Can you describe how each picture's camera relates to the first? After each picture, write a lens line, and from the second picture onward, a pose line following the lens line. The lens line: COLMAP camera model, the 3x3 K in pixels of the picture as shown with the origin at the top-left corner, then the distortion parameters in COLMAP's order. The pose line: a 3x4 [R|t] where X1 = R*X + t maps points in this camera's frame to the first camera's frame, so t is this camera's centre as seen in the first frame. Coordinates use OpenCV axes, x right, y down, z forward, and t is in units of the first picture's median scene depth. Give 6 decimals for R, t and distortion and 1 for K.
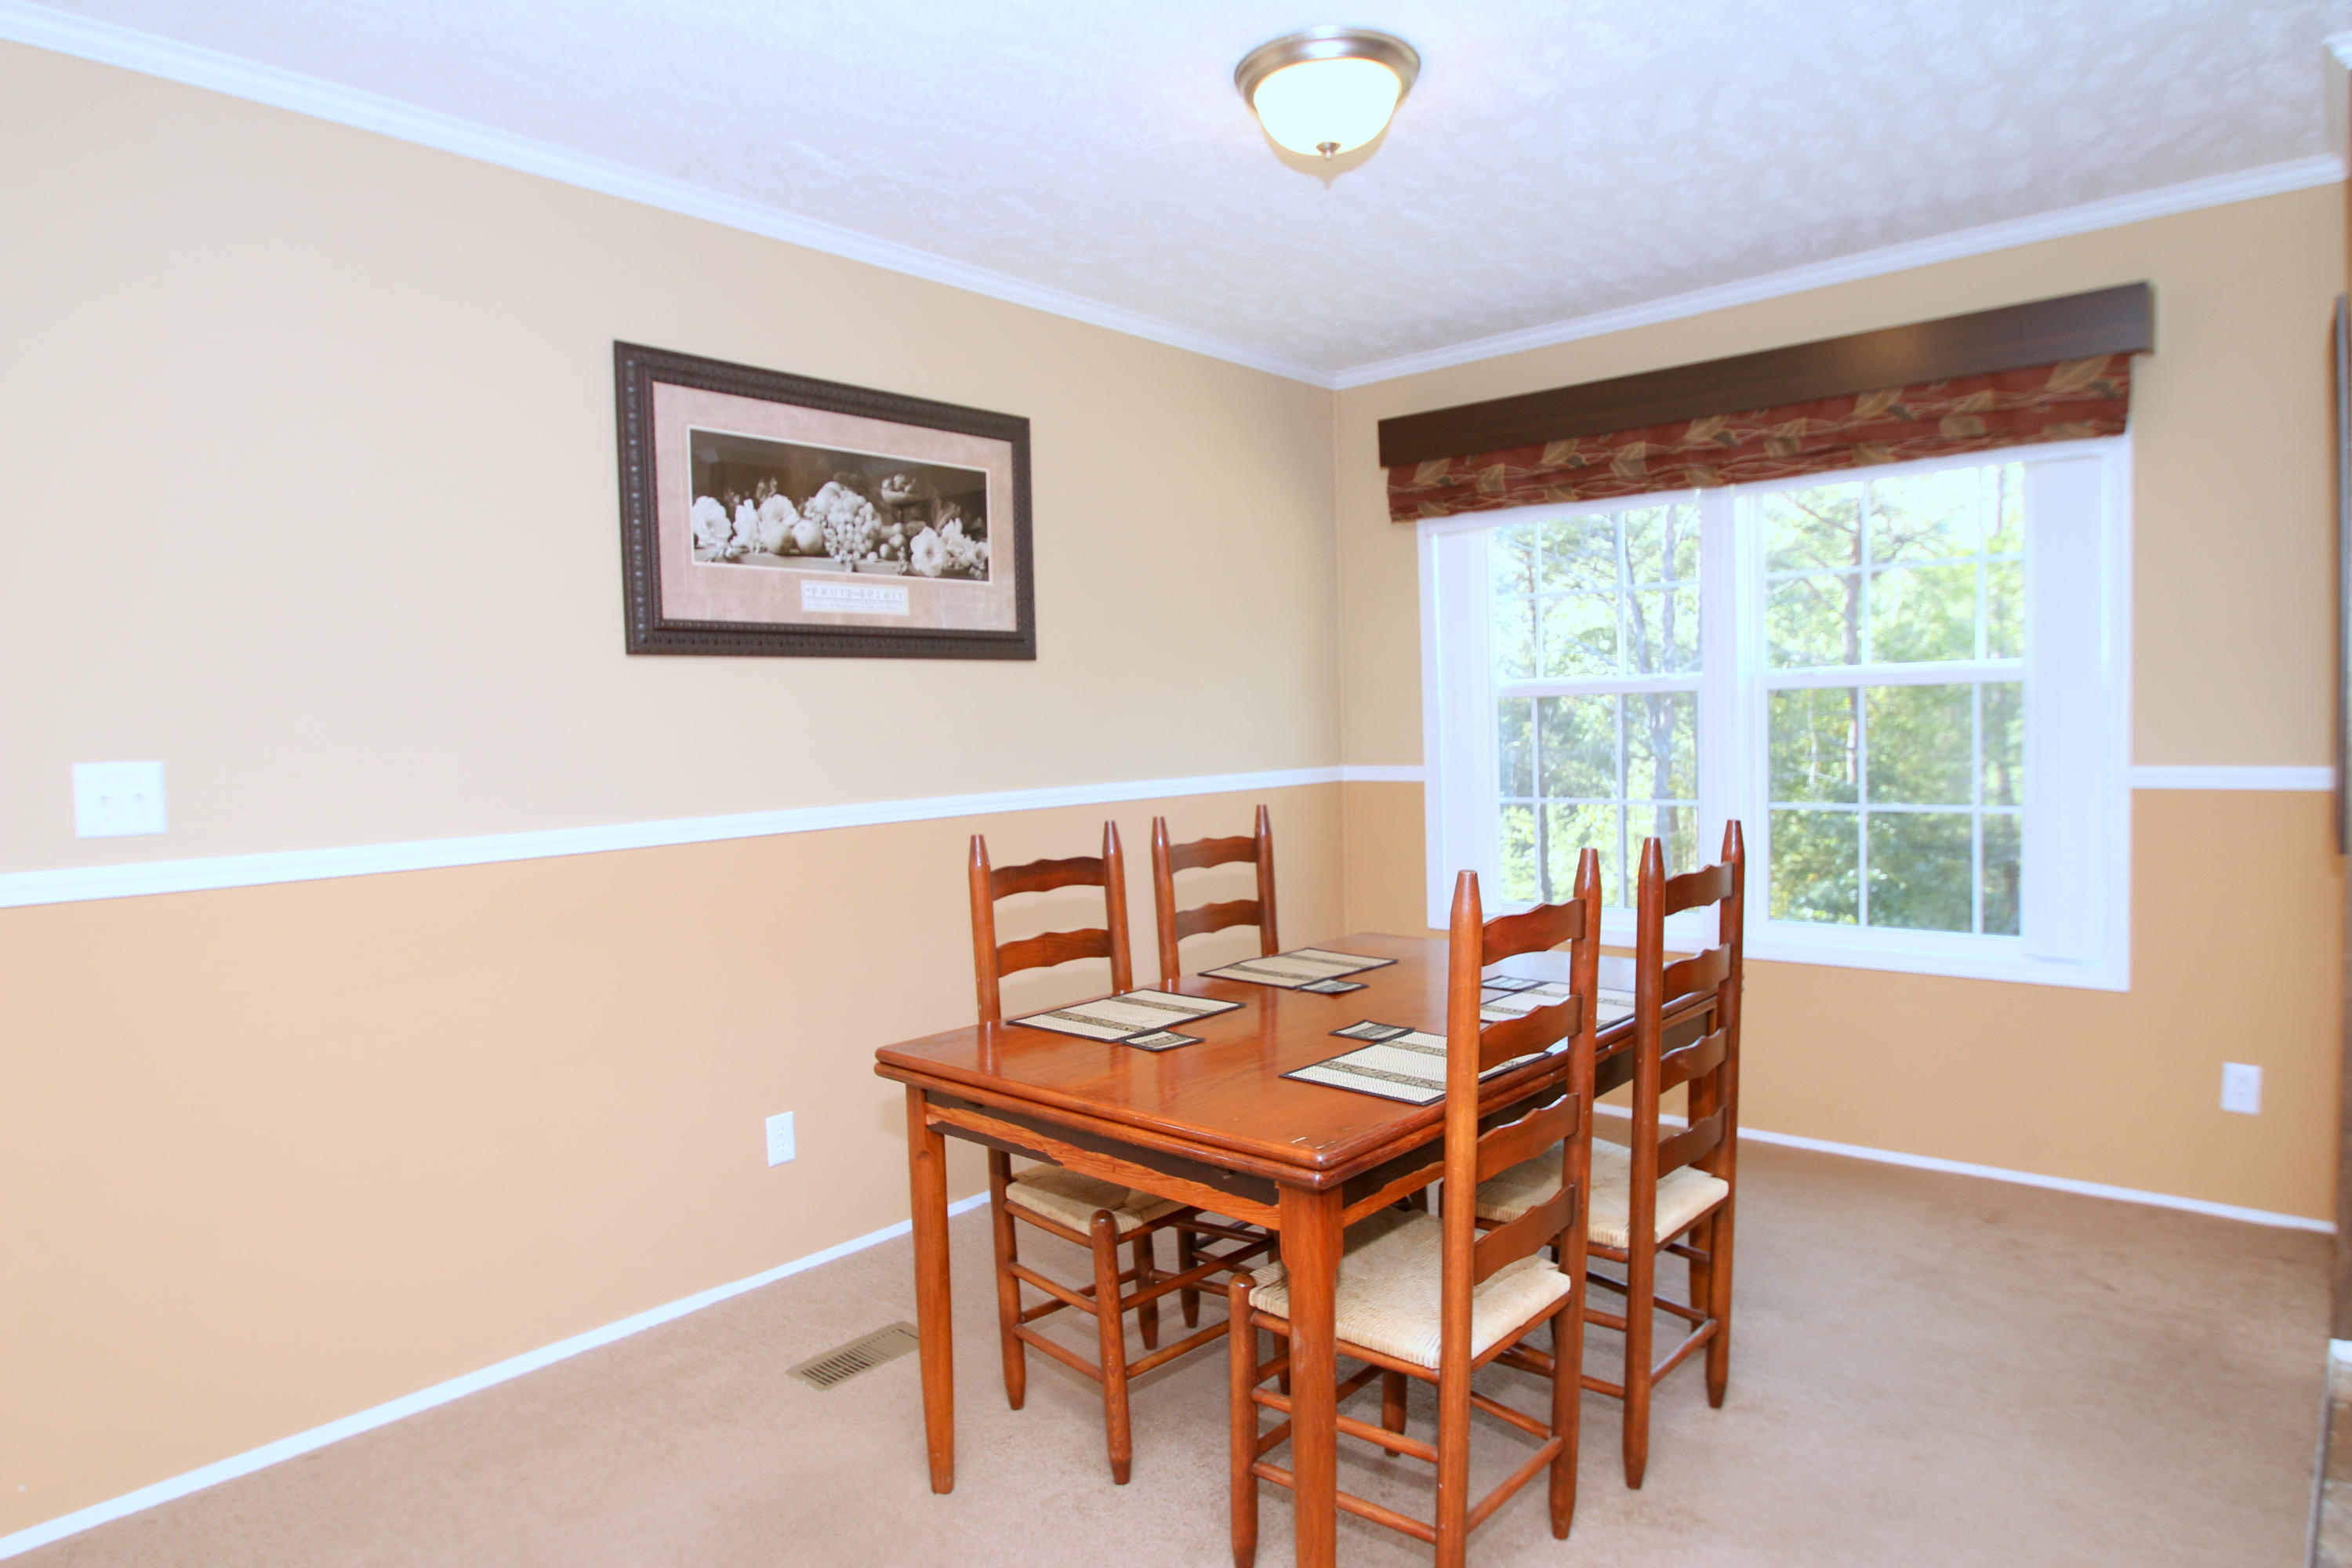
lens RADIAL K [[1365.7, 0, 1175.1], [0, 1365.7, 788.5], [0, 0, 1]] dist [-0.035880, -0.000780]
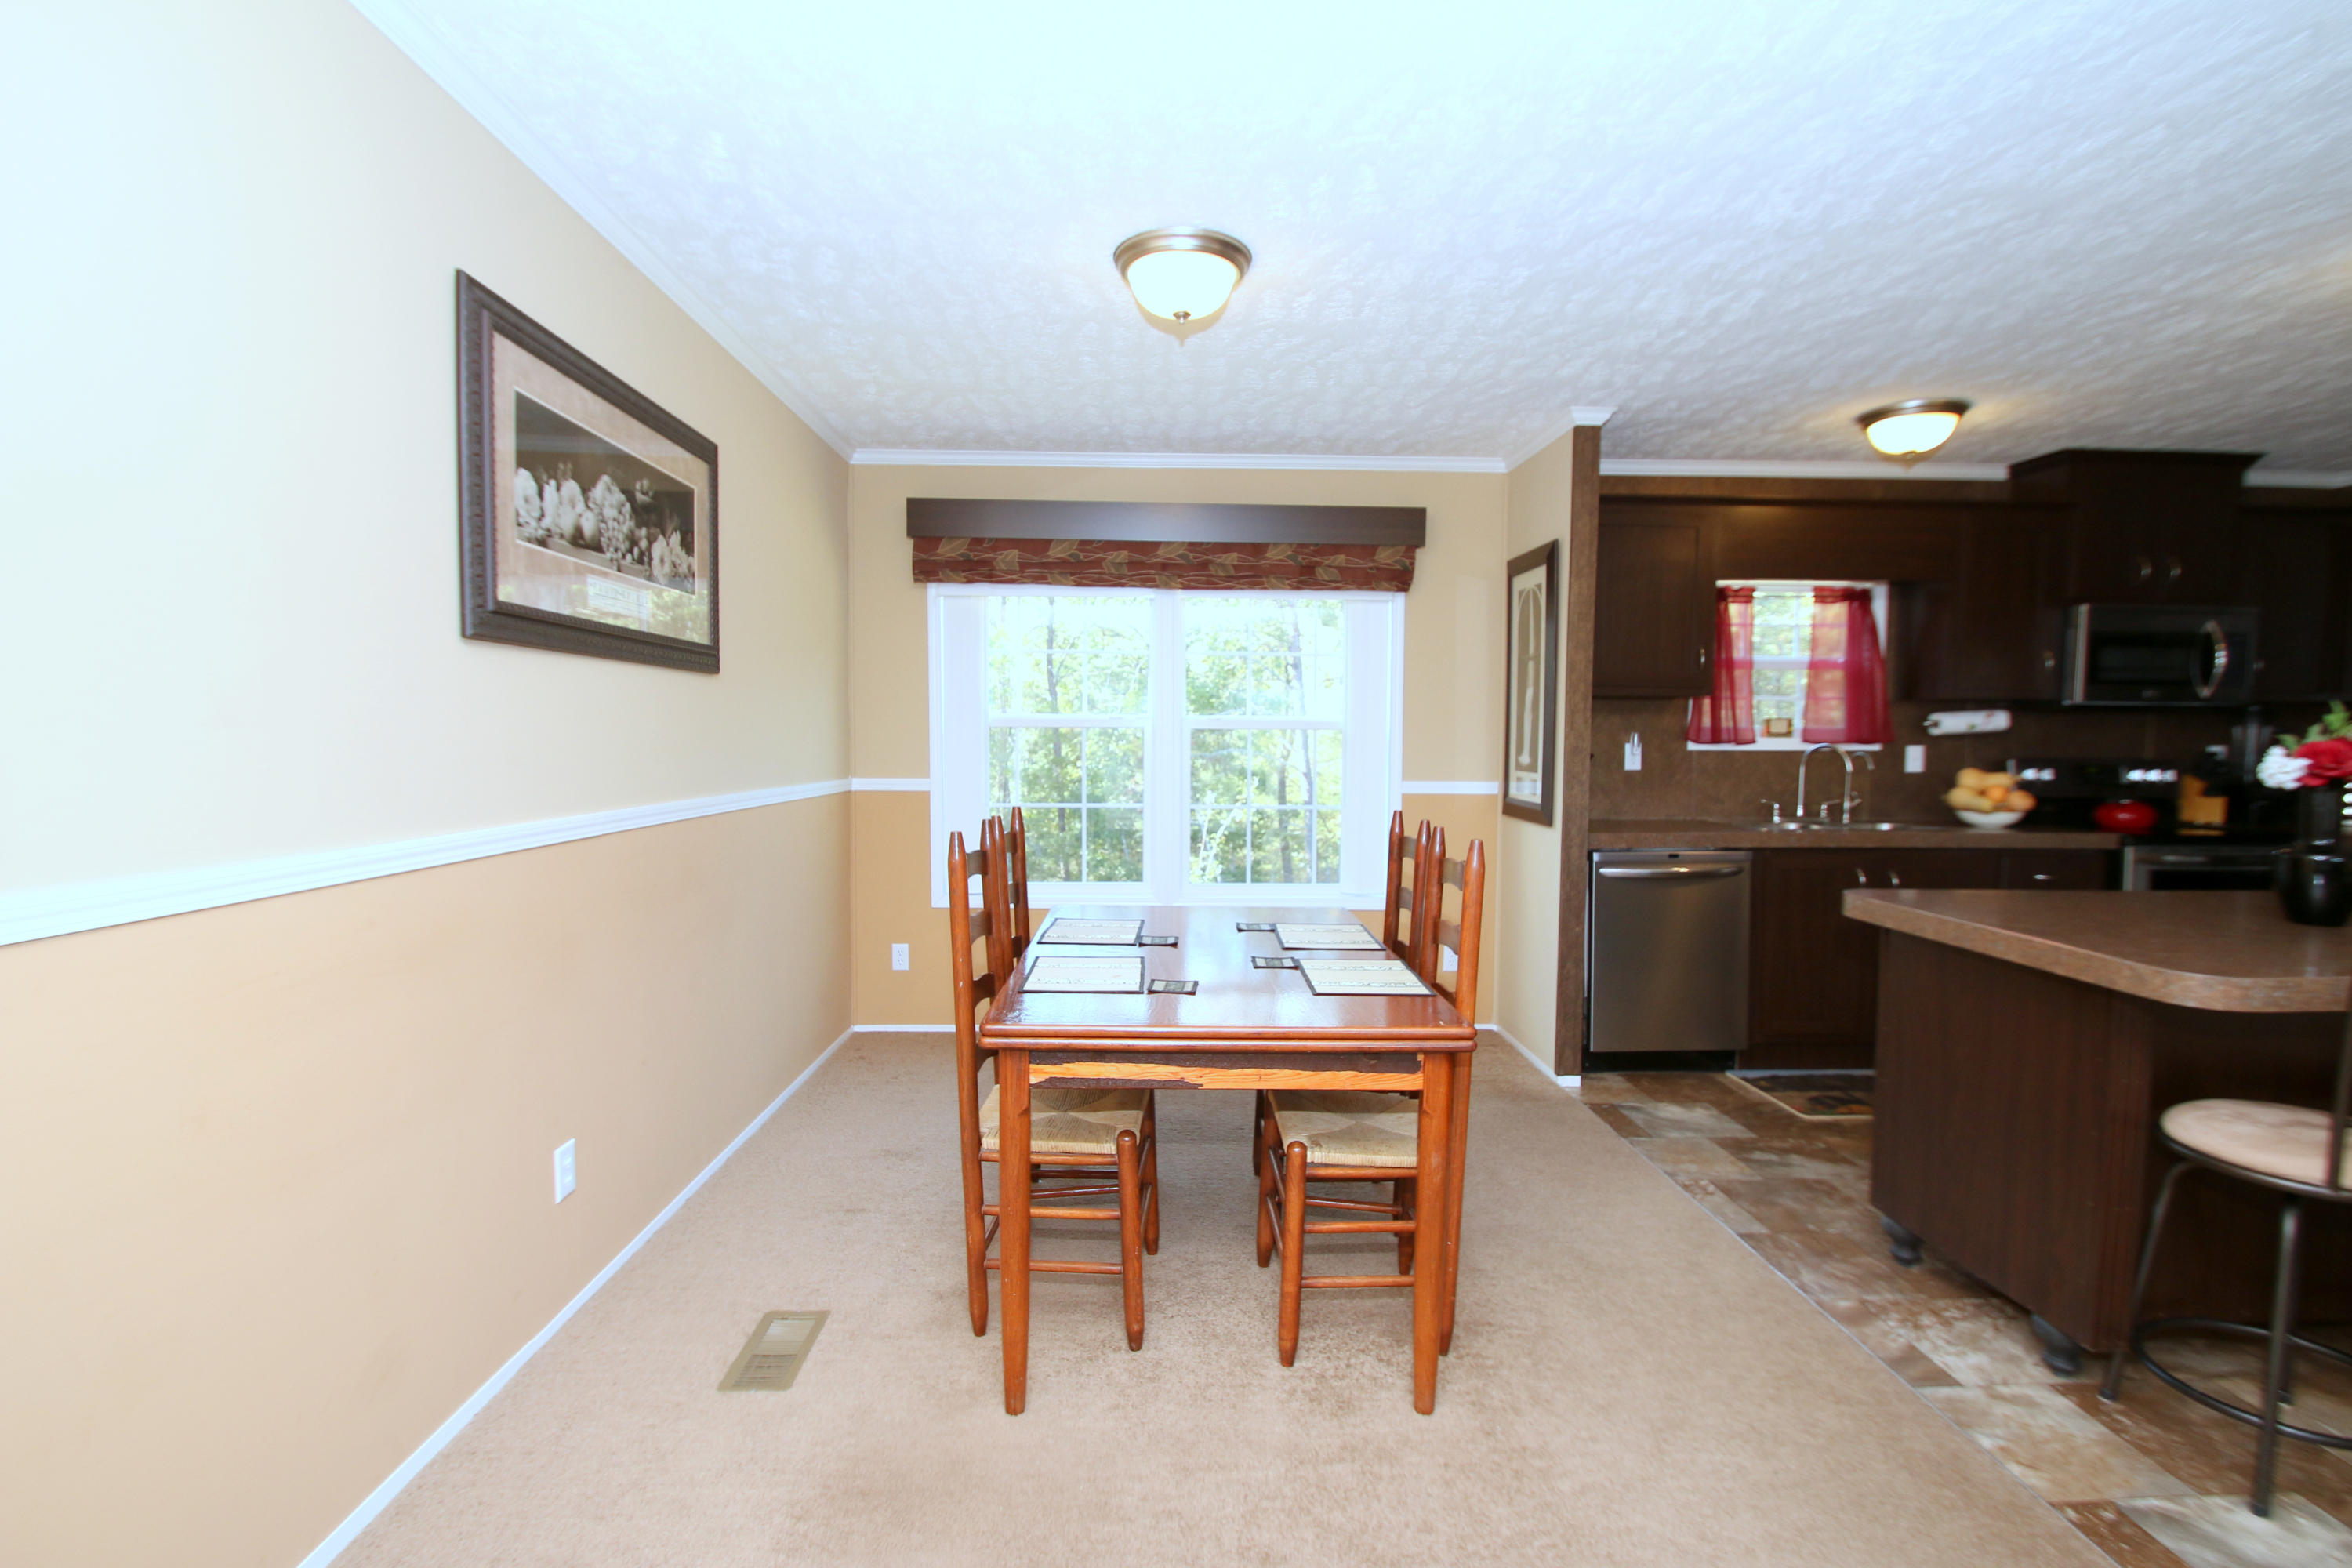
lens RADIAL K [[1082.3, 0, 1168.2], [0, 1082.3, 789.8], [0, 0, 1]] dist [-0.030416, 0.001004]
pose [[0.729181, 0.002220, 0.684317, -0.482066], [0.006671, 0.999924, -0.010352, 0.007797], [-0.684289, 0.012114, 0.729111, 0.178946]]
